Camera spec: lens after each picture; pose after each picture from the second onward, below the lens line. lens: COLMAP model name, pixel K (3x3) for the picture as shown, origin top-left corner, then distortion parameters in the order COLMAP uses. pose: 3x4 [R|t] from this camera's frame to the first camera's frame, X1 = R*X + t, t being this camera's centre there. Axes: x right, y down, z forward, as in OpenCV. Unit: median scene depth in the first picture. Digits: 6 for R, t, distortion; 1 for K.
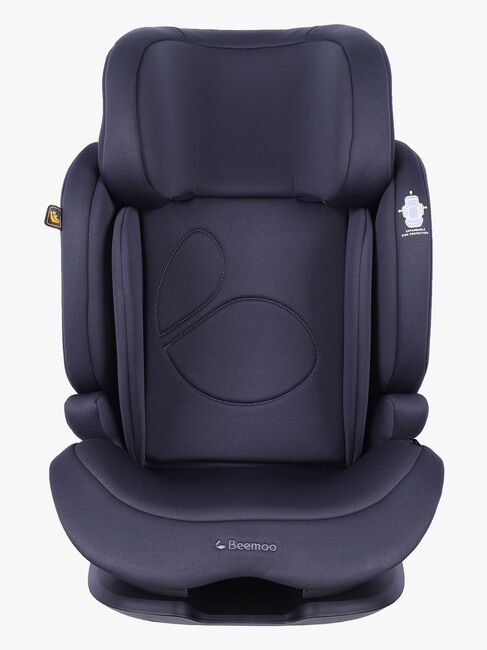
lens RADIAL K [[830.4, 0, 243.1], [0, 830.4, 328.2], [0, 0, 1]] dist [-0.016174, 0.000000]
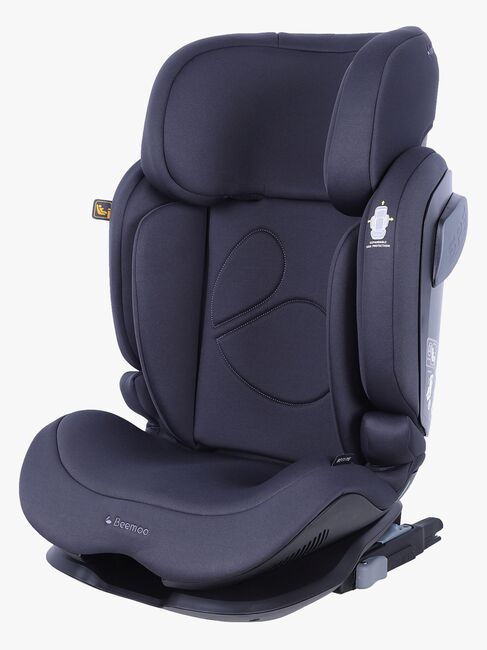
lens RADIAL K [[830.4, 0, 243.3], [0, 830.4, 322.6], [0, 0, 1]] dist [-0.016174, 0.000000]
pose [[0.908352, 0.104083, -0.405047, 0.464702], [-0.103897, 0.994333, 0.022511, -0.031716], [0.405094, 0.021635, 0.914019, 0.066573]]
